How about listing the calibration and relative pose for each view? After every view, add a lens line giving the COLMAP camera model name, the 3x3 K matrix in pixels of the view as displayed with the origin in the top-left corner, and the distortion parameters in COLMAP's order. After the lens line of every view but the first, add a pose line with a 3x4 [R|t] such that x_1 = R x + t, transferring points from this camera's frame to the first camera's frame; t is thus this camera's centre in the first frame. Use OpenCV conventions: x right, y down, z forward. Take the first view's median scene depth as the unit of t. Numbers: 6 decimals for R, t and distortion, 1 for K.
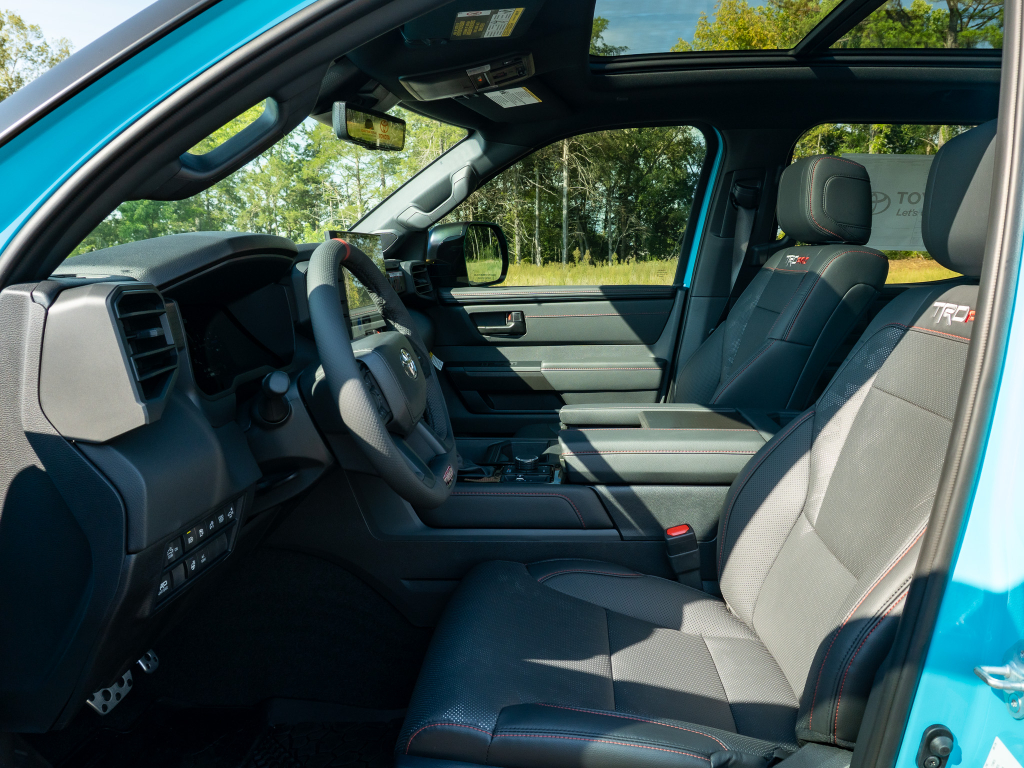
lens RADIAL K [[812.8, 0, 512.0], [0, 812.8, 384.0], [0, 0, 1]] dist [-0.056524, 0.107382]
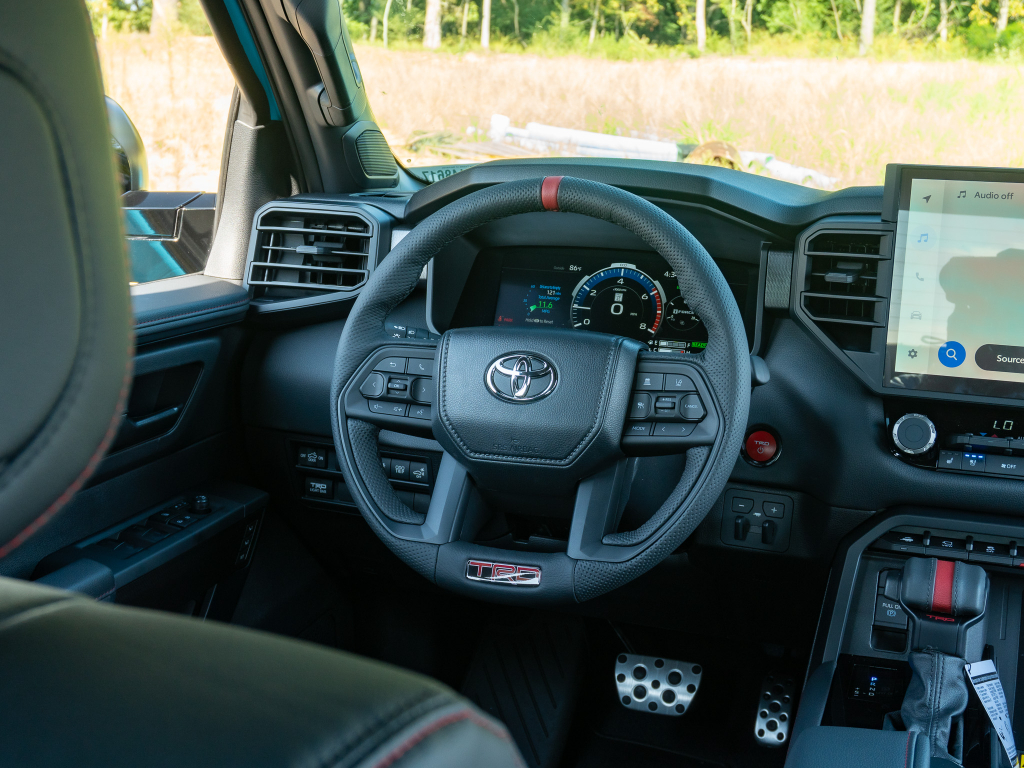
lens RADIAL K [[1311.1, 0, 512.0], [0, 1311.1, 384.0], [0, 0, 1]] dist [-0.033023, -0.005168]
pose [[-0.266179, 0.212555, -0.940196, 0.402670], [-0.173824, 0.948810, 0.263714, -0.138983], [0.948121, 0.233624, -0.215606, 0.578360]]
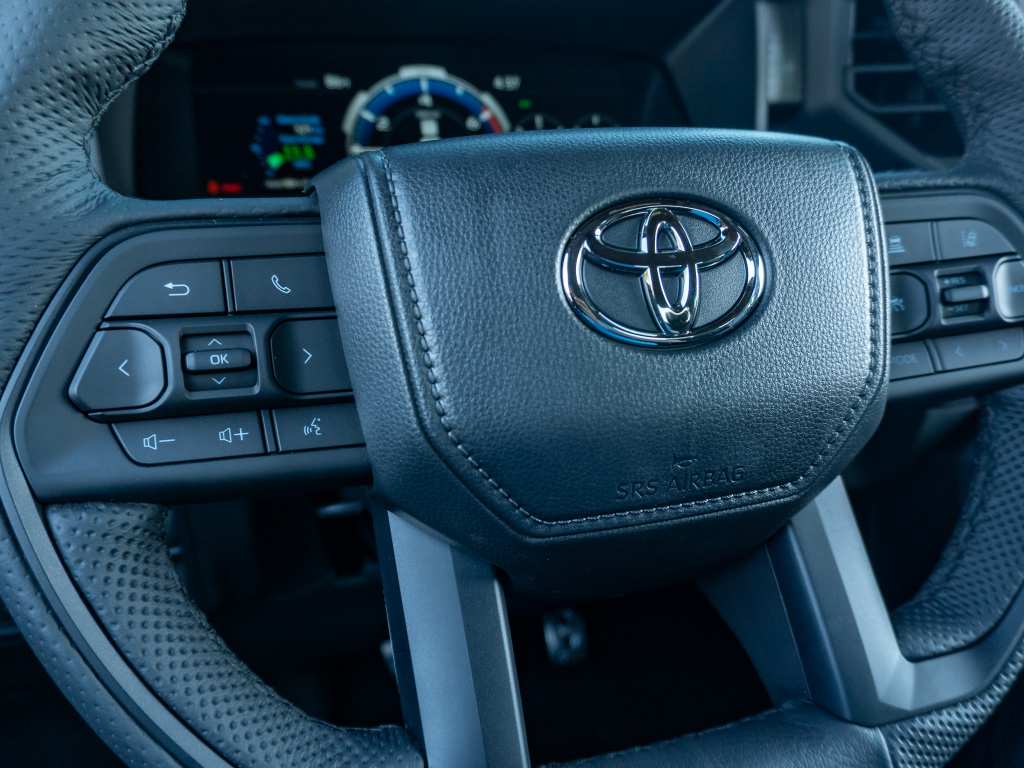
lens RADIAL K [[816.1, 0, 472.2], [0, 816.1, 401.6], [0, 0, 1]] dist [-0.029809, -0.003613]
pose [[0.312984, 0.351578, -0.882289, 0.025521], [-0.170337, 0.934678, 0.312029, -0.024604], [0.934359, 0.052627, 0.352426, 0.419431]]
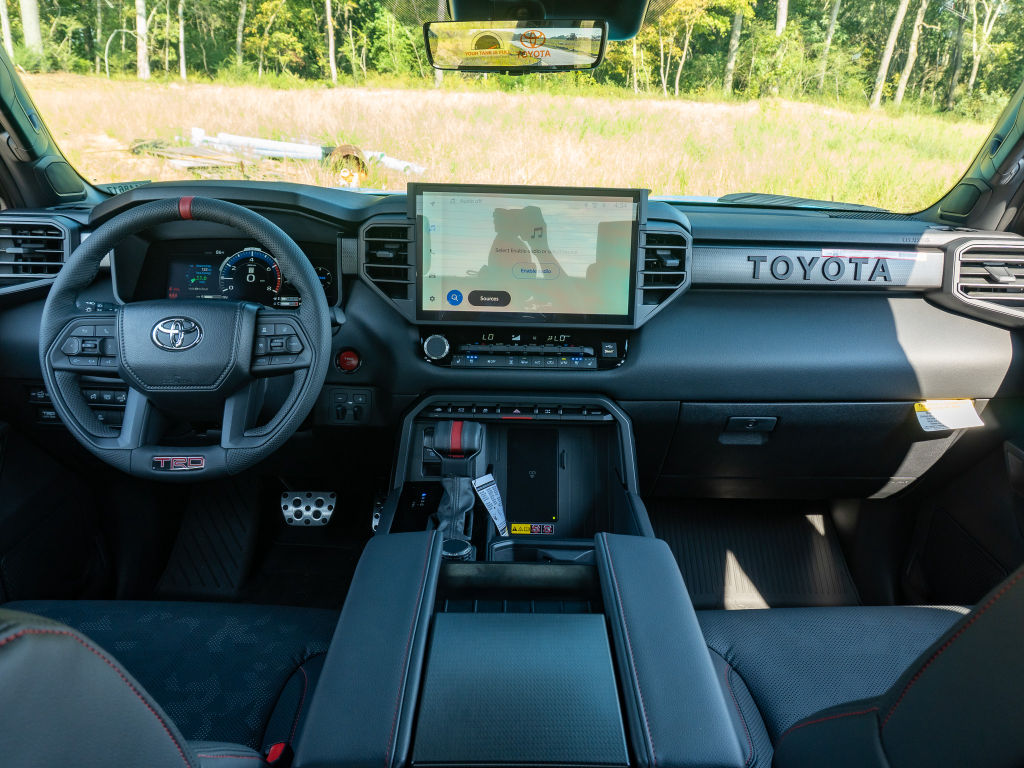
lens RADIAL K [[812.7, 0, 531.9], [0, 812.7, 380.3], [0, 0, 1]] dist [-0.022103, -0.009147]
pose [[0.092584, 0.316763, -0.943975, 0.397360], [-0.190880, 0.936110, 0.295402, -0.161036], [0.977238, 0.152836, 0.147132, 0.607871]]
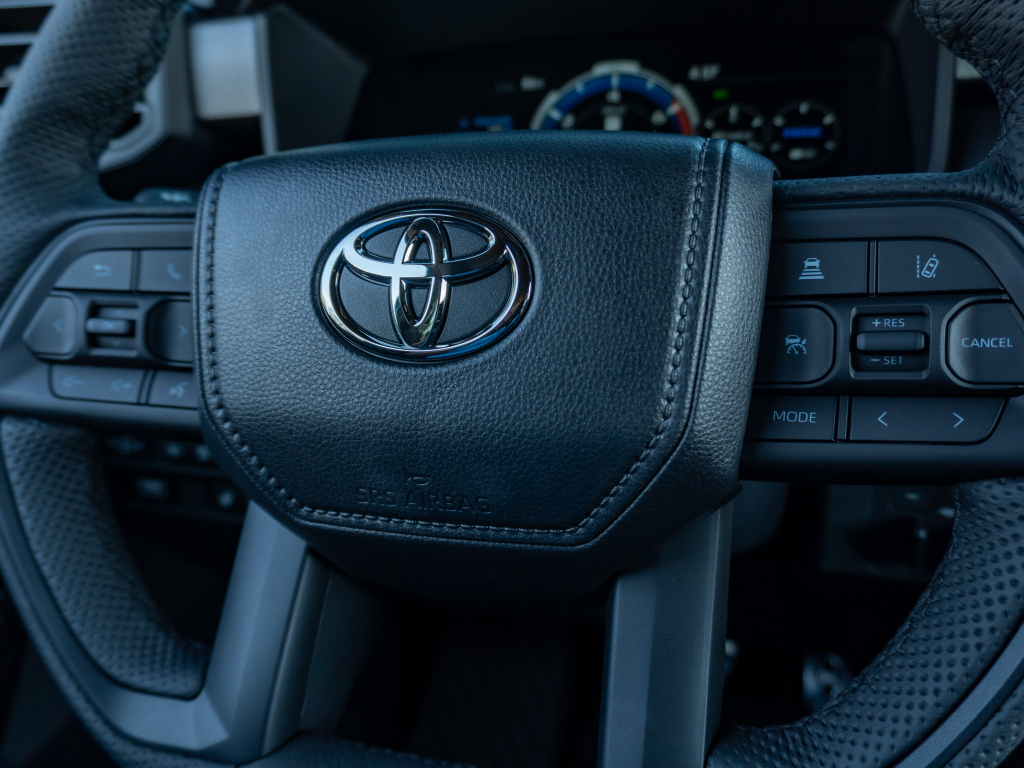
lens RADIAL K [[785.7, 0, 474.0], [0, 785.7, 386.4], [0, 0, 1]] dist [-0.016865, -0.004540]
pose [[-0.252355, 0.362824, -0.897037, 0.026704], [-0.104994, 0.911301, 0.398130, -0.039167], [0.961922, 0.194653, -0.191877, 0.501894]]
